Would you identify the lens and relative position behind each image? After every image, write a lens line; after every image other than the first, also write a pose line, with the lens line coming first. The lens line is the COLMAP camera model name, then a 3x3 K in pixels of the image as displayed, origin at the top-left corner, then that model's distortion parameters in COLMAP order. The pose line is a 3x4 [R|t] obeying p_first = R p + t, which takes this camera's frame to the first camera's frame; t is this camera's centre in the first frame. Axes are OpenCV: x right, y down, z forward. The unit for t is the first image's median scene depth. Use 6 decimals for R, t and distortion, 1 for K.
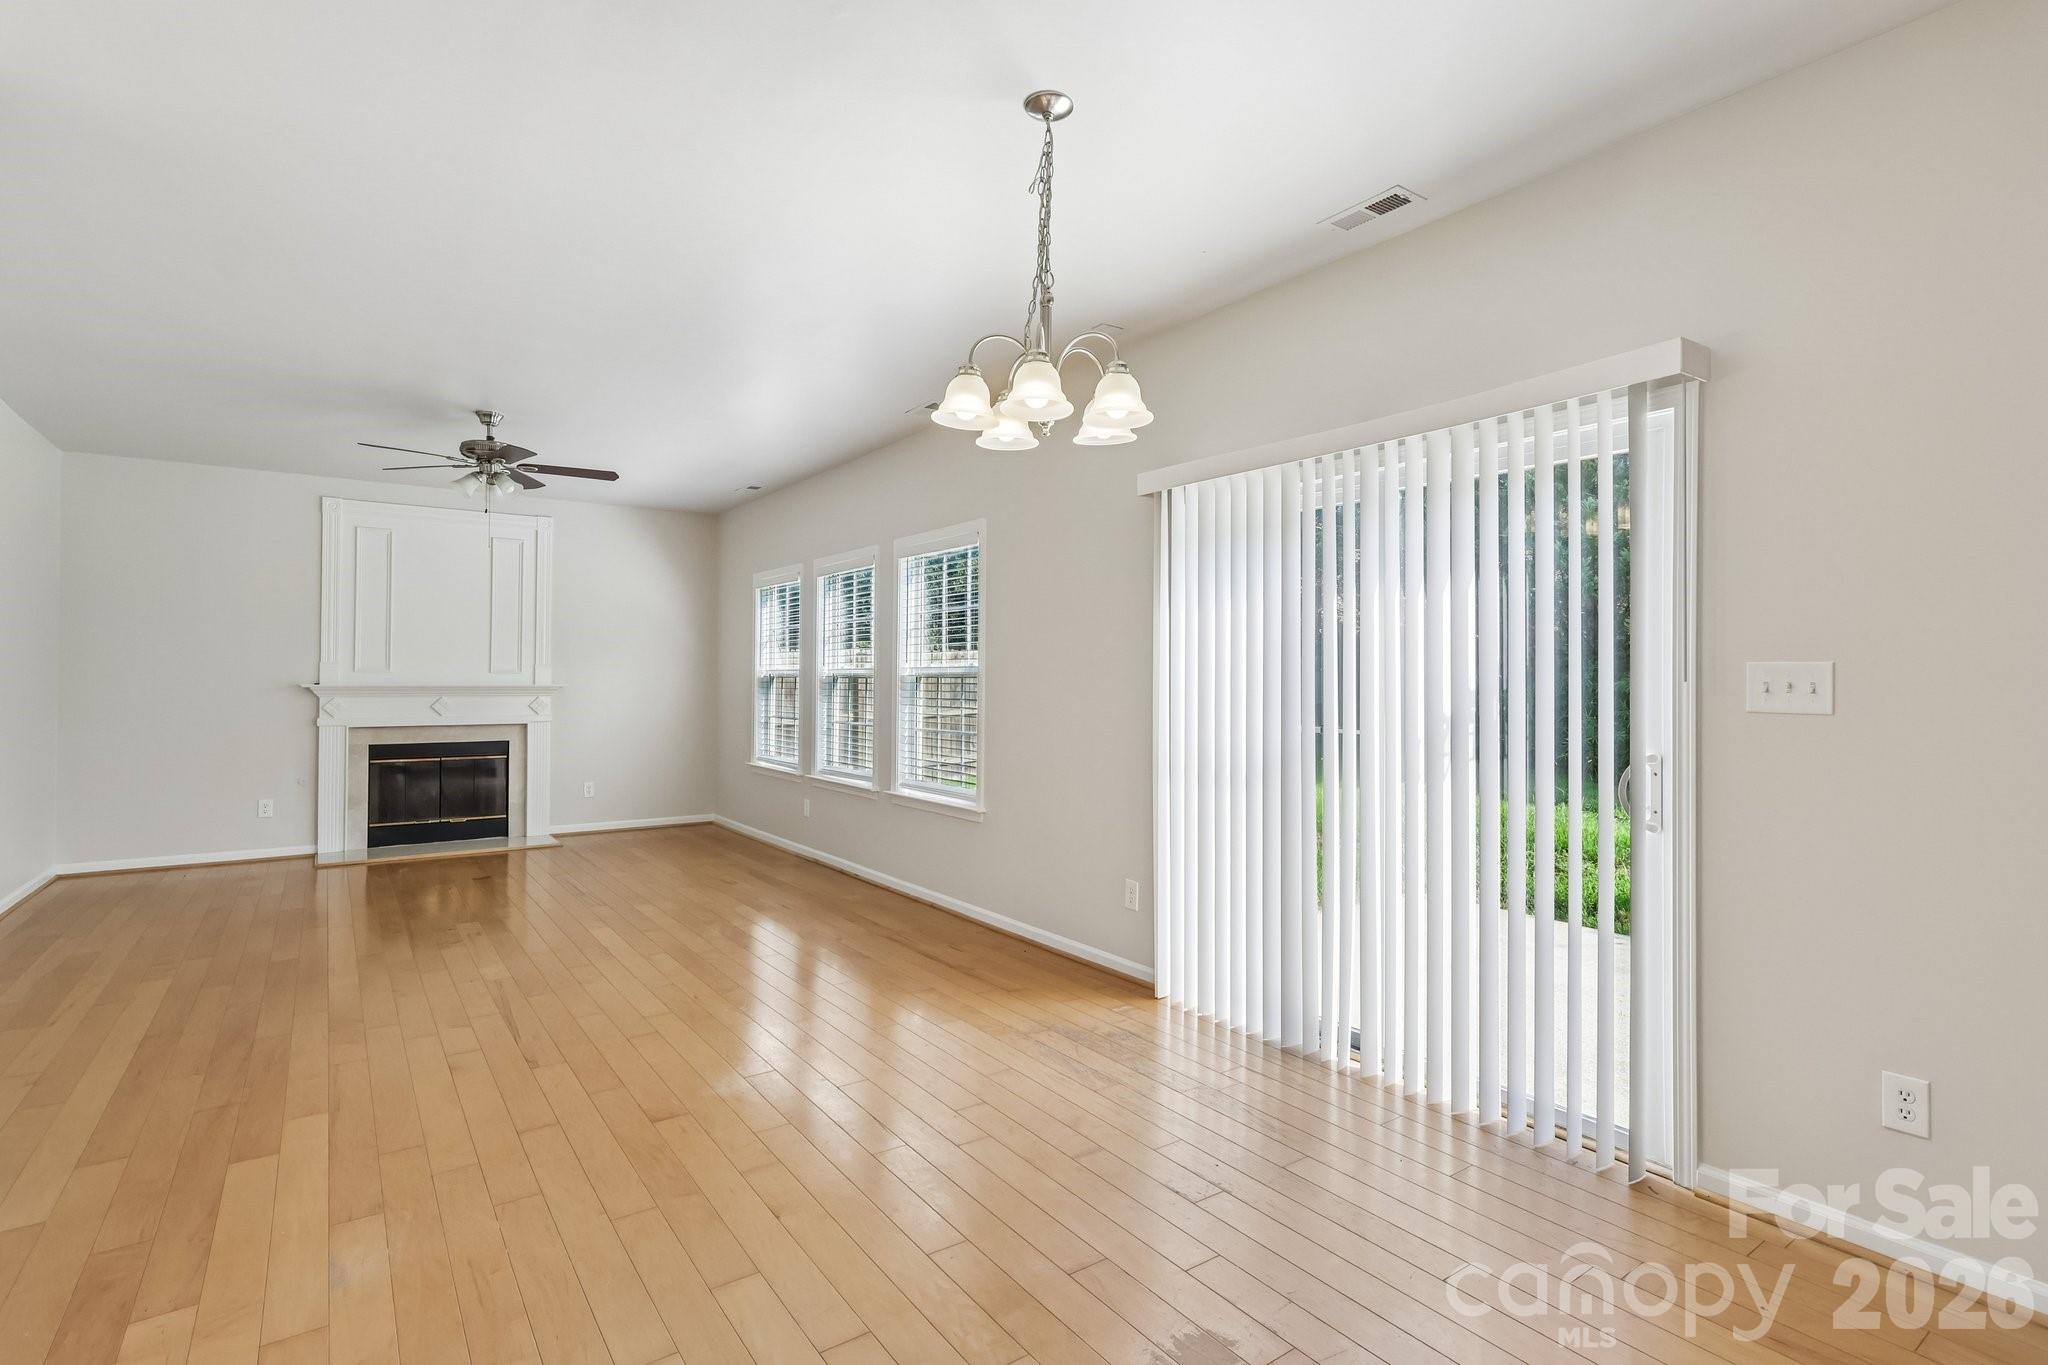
lens RADIAL K [[981.0, 0, 1013.9], [0, 981.0, 668.4], [0, 0, 1]] dist [0.001448, 0.001253]
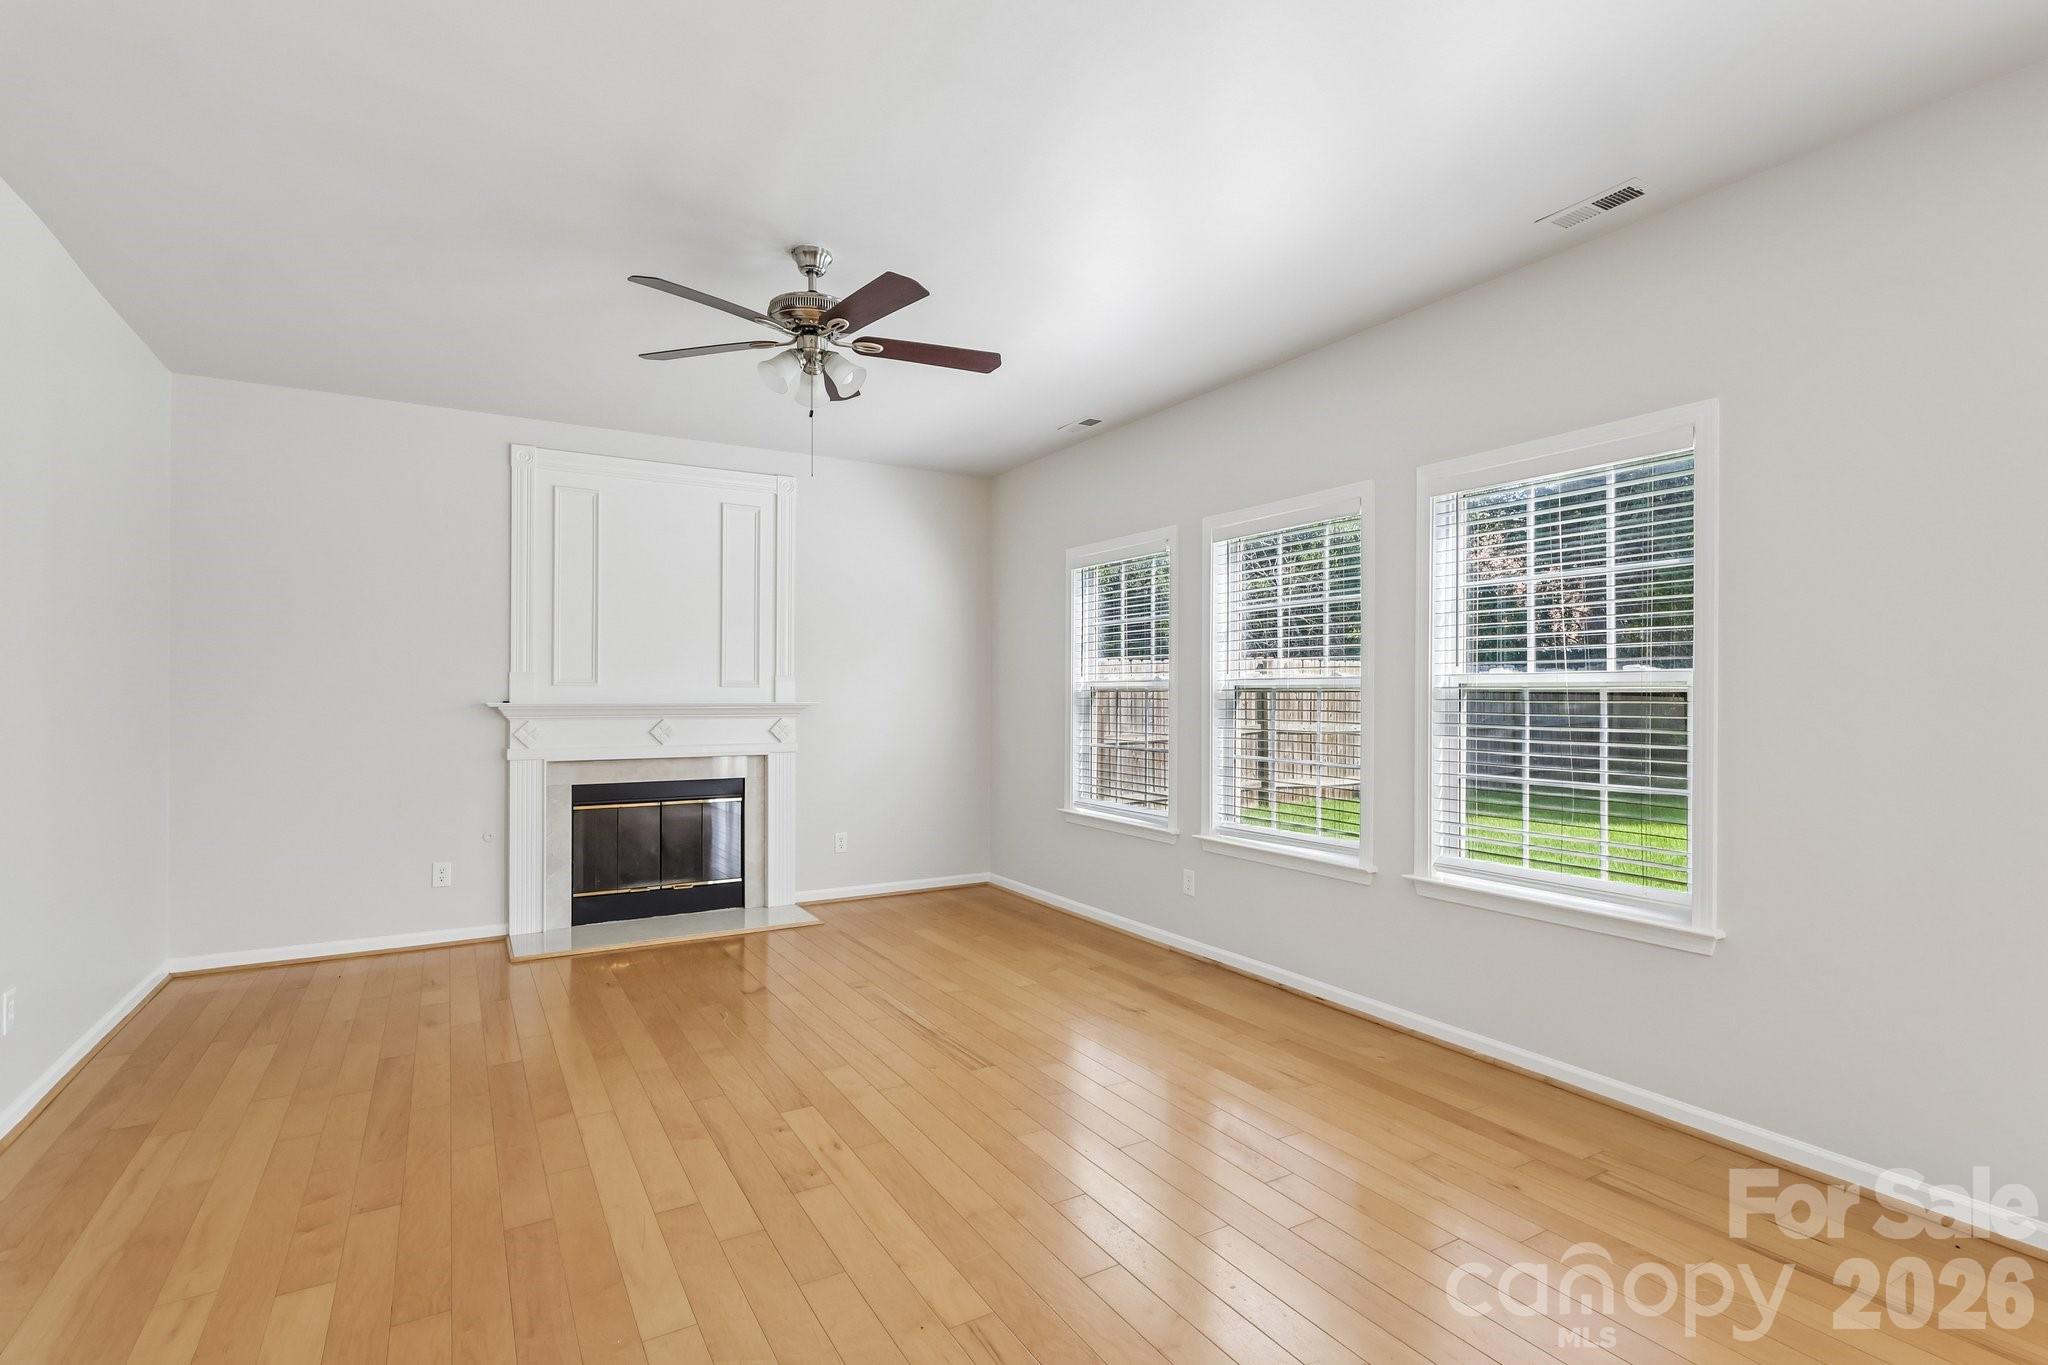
lens RADIAL K [[981.0, 0, 1021.3], [0, 981.0, 693.1], [0, 0, 1]] dist [0.001448, 0.001253]
pose [[0.996625, -0.001550, -0.082072, -0.265171], [0.002283, 0.999958, 0.008848, 0.003845], [0.082055, -0.009005, 0.996587, 0.302523]]
